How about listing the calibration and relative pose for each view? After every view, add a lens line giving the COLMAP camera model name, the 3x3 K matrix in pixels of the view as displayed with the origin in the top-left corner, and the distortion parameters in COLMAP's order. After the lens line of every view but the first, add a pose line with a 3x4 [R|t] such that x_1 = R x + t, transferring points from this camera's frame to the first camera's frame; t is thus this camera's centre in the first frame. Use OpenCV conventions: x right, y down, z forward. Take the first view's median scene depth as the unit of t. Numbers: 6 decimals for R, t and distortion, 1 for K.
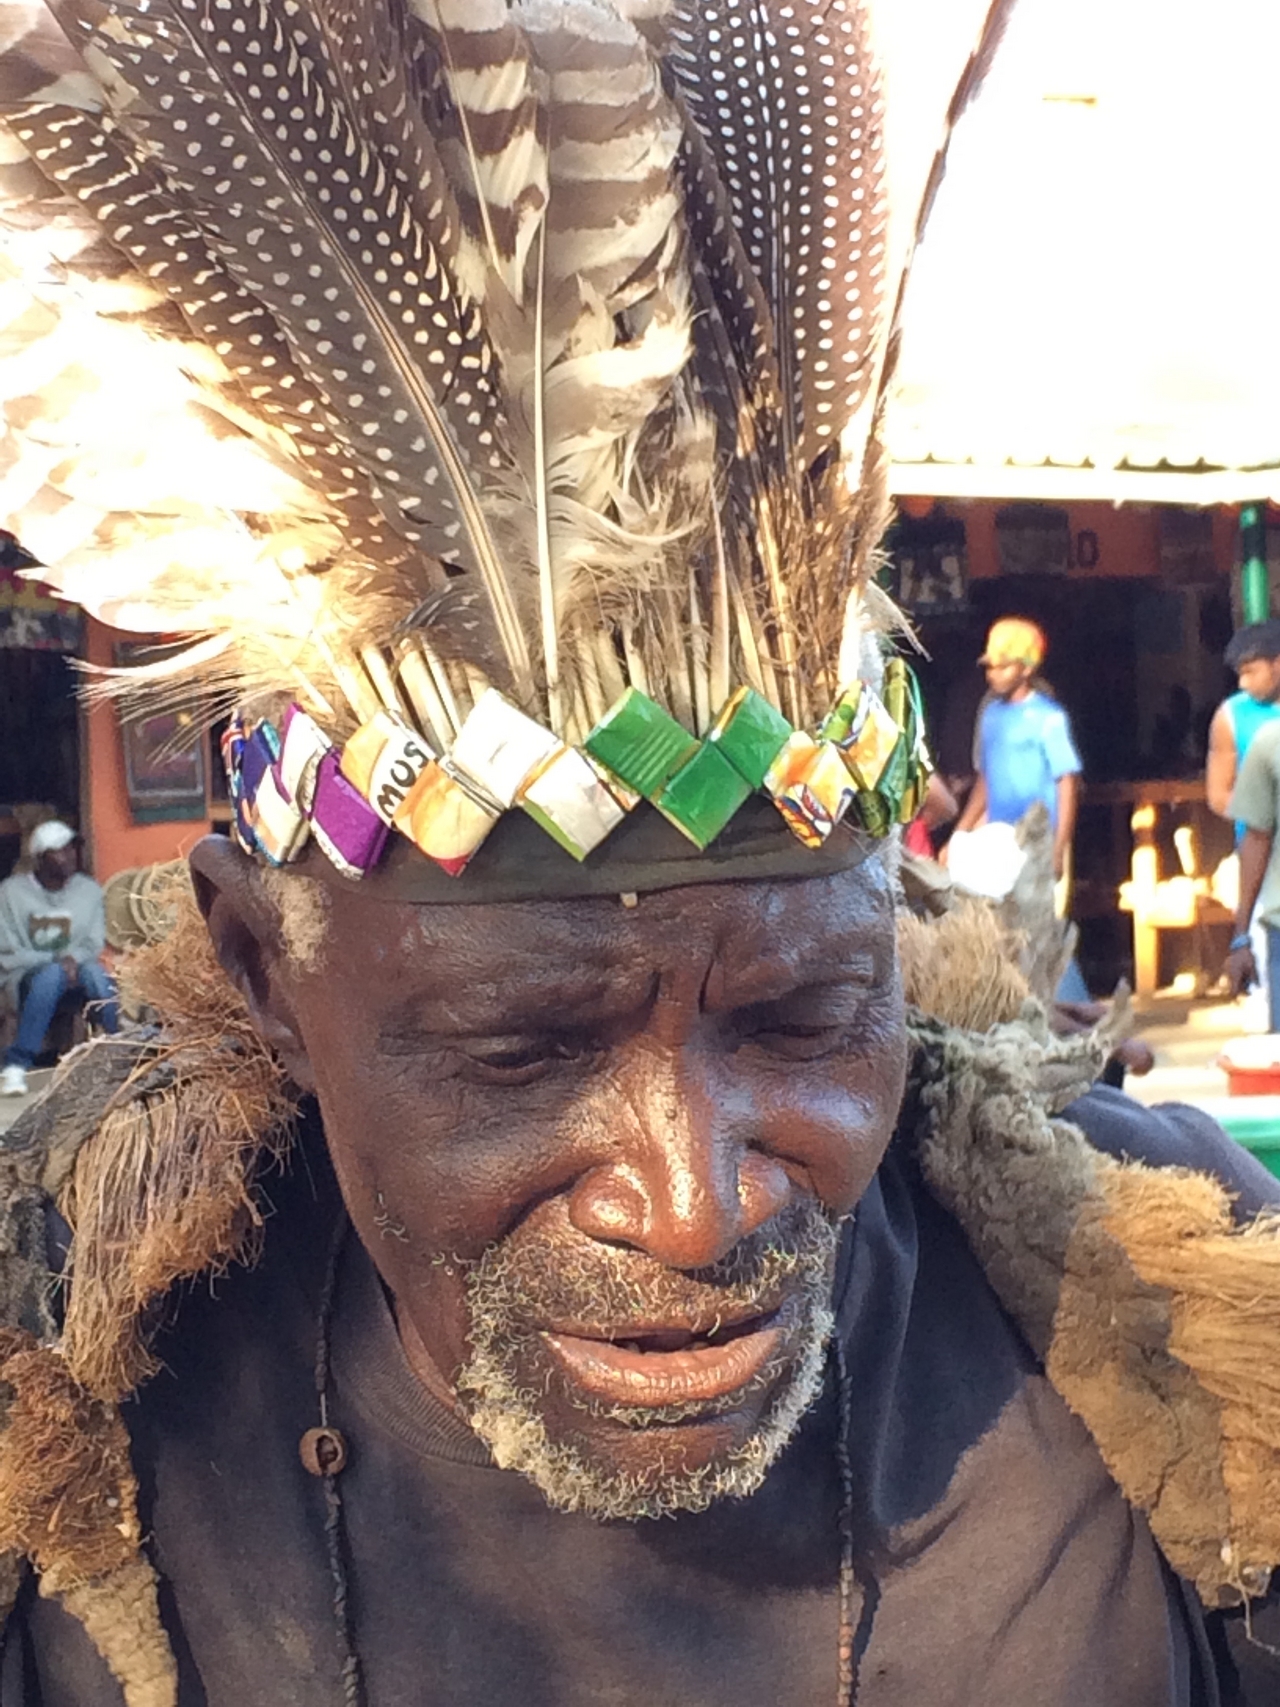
lens RADIAL K [[4382.5, 0, 640.0], [0, 4382.5, 853.5], [0, 0, 1]] dist [0.023544, 2.289402]
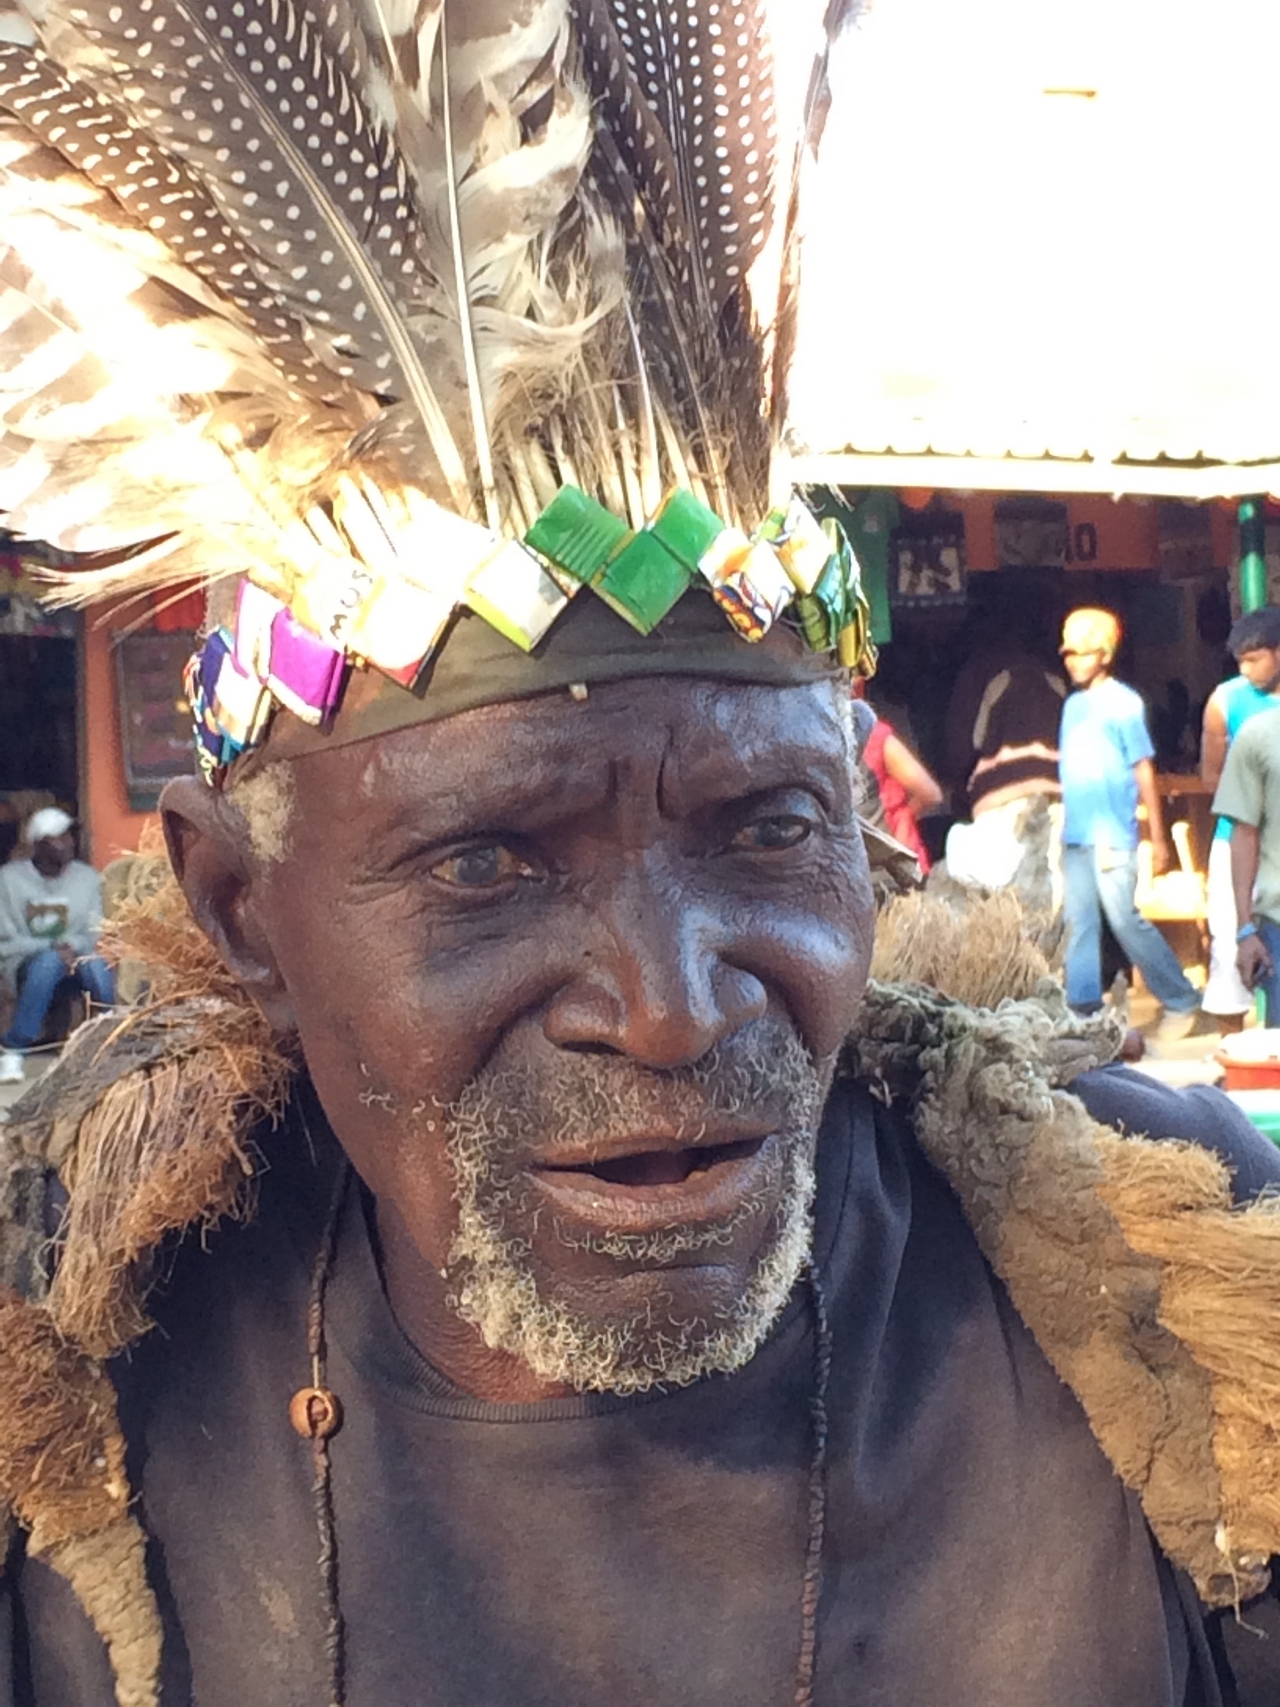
lens RADIAL K [[4382.5, 0, 640.0], [0, 4382.5, 853.5], [0, 0, 1]] dist [0.023544, 2.289402]
pose [[0.996574, -0.082646, -0.003263, 0.011926], [0.078173, 0.954062, -0.289231, 0.344883], [0.027017, 0.287985, 0.957254, 0.034098]]
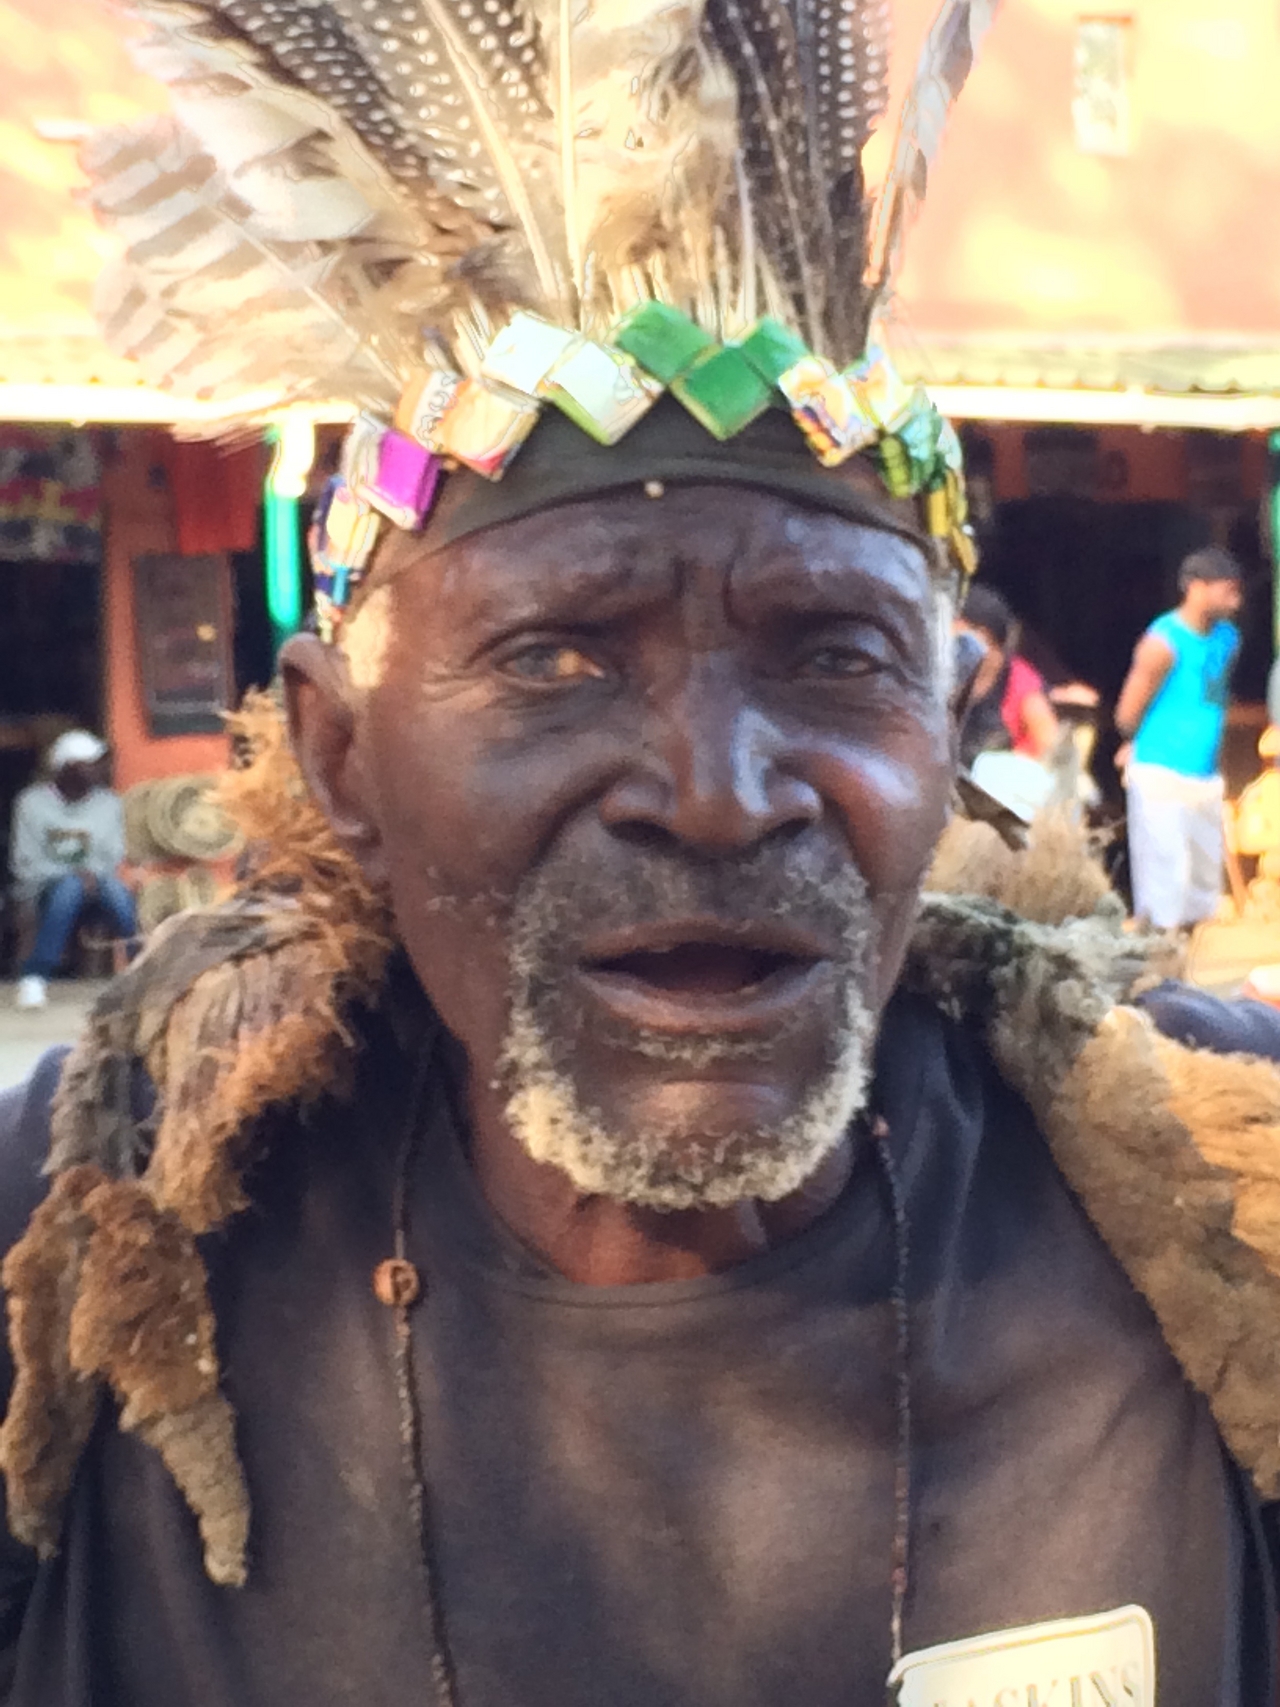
lens RADIAL K [[4382.5, 0, 640.0], [0, 4382.5, 853.5], [0, 0, 1]] dist [0.023544, 2.289402]
pose [[0.995153, -0.020387, -0.096202, 0.093873], [-0.028600, 0.875983, -0.481493, 0.596402], [0.094087, 0.481911, 0.871154, 0.127180]]
